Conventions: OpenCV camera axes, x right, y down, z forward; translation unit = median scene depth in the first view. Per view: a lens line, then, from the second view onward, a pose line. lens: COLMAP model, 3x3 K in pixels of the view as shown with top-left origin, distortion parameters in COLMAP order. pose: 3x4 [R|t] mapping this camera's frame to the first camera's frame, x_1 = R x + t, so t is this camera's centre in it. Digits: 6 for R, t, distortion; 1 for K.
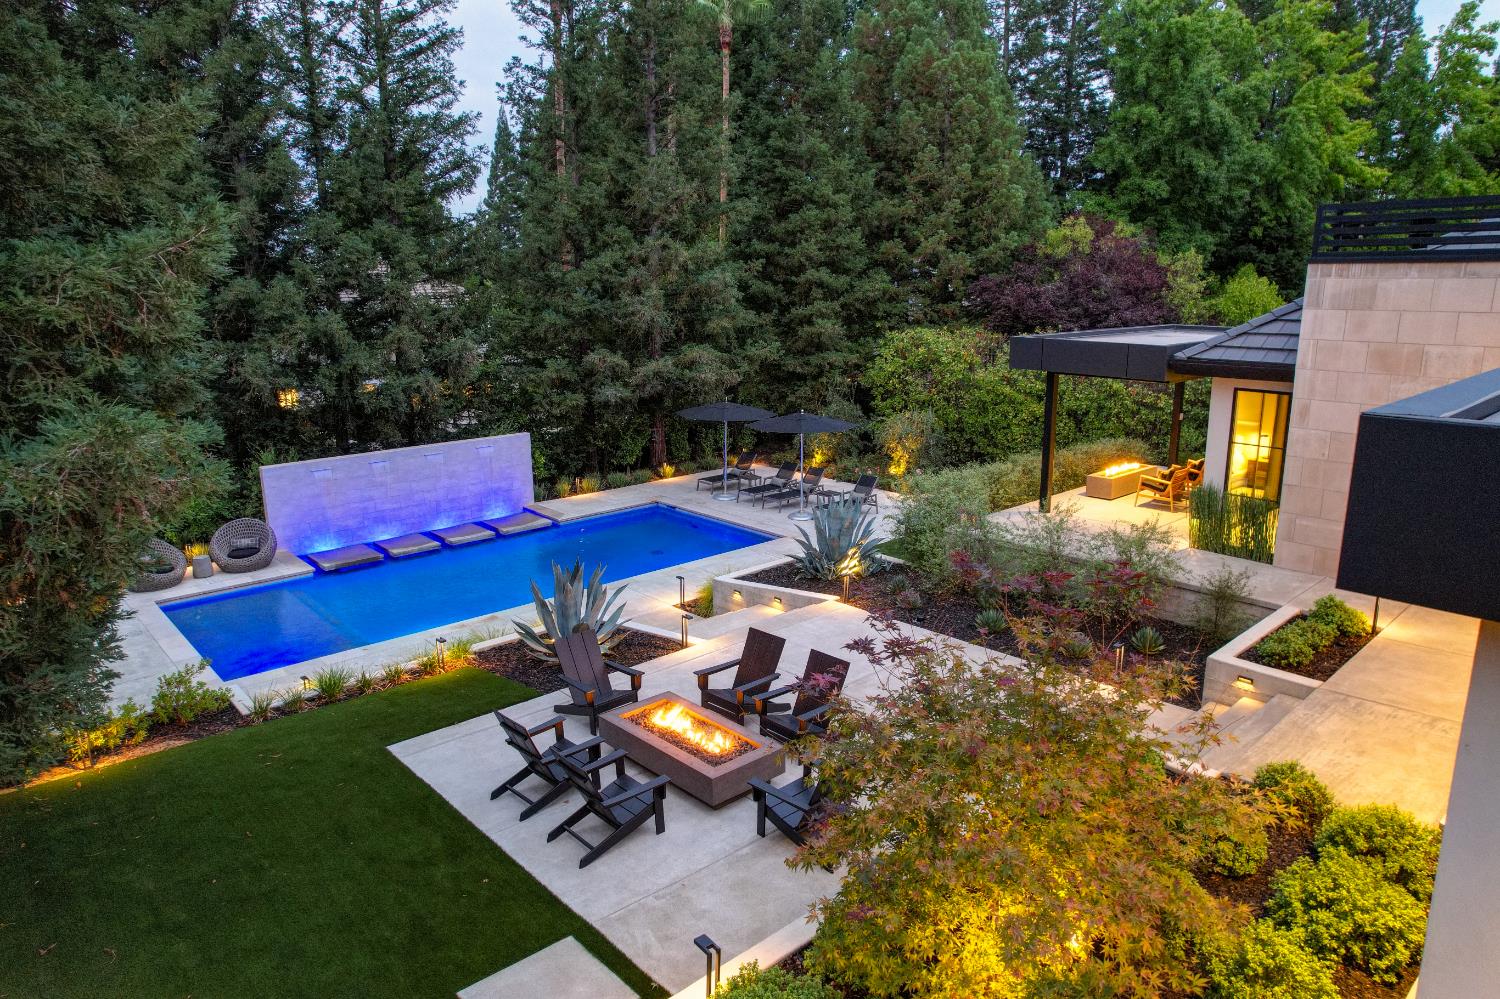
lens RADIAL K [[965.1, 0, 750.0], [0, 965.1, 499.5], [0, 0, 1]] dist [-0.082609, 0.076259]
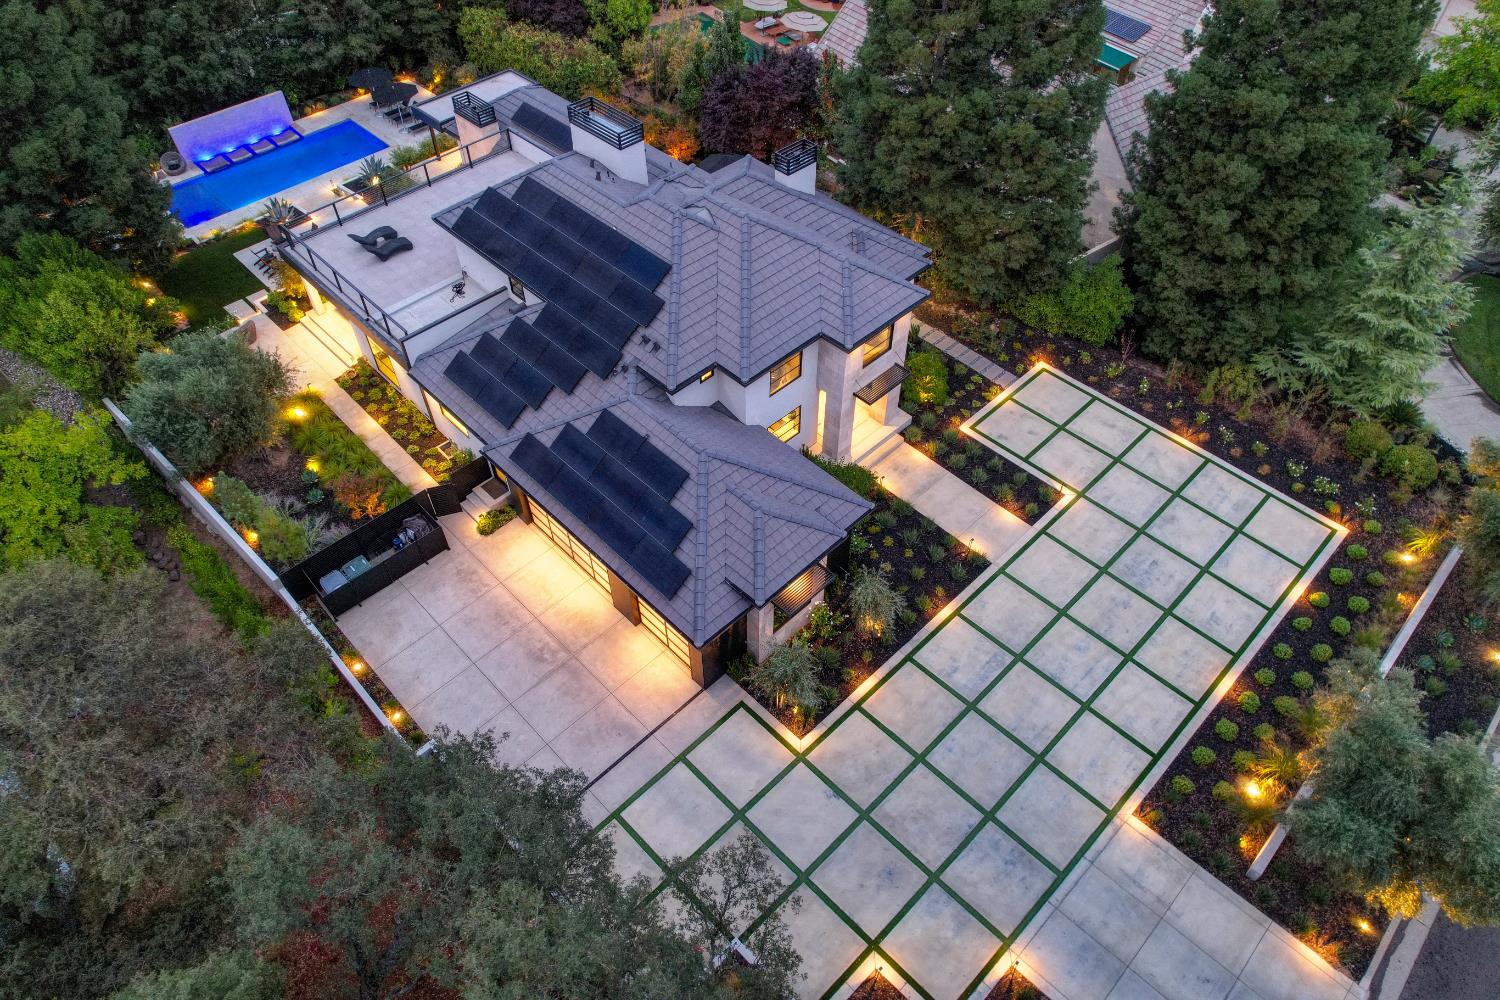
lens RADIAL K [[965.1, 0, 750.0], [0, 965.1, 500.0], [0, 0, 1]] dist [-0.082609, 0.076259]
pose [[0.999396, -0.023869, 0.025238, 0.986433], [0.005103, 0.819534, 0.573008, -0.684816], [-0.034361, -0.572533, 0.819161, -1.750583]]
